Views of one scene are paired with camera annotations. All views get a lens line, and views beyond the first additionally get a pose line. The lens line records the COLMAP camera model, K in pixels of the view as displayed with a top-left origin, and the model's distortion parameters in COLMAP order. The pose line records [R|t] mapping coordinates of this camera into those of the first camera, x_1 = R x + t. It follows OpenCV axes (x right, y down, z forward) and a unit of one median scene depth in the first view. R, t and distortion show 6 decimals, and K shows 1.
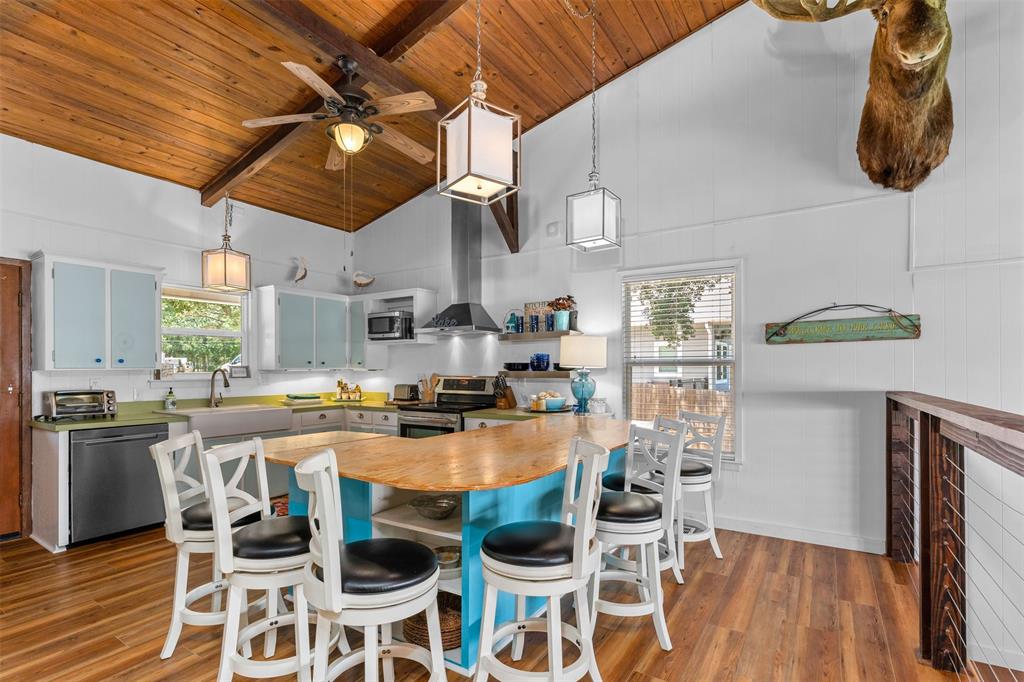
lens RADIAL K [[482.7, 0, 502.8], [0, 482.7, 368.7], [0, 0, 1]] dist [-0.001555, 0.000039]
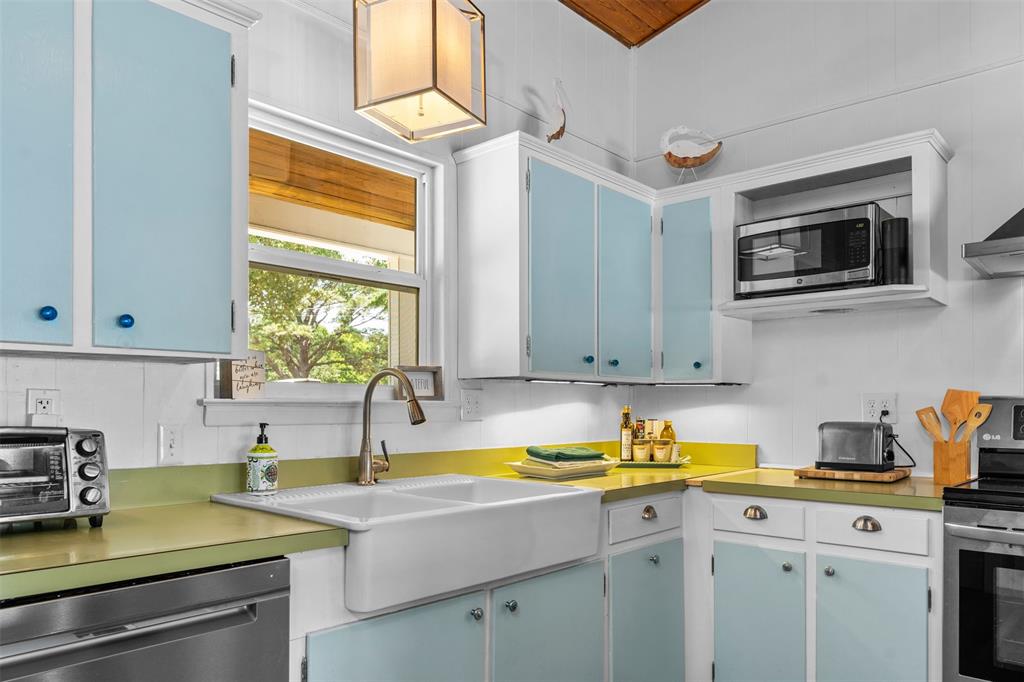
lens RADIAL K [[716.6, 0, 519.8], [0, 716.6, 407.1], [0, 0, 1]] dist [-0.003826, -0.005438]
pose [[0.989924, 0.005297, -0.141501, -0.388930], [-0.005320, 0.999986, 0.000211, 0.023386], [0.141500, 0.000544, 0.989938, 0.478307]]
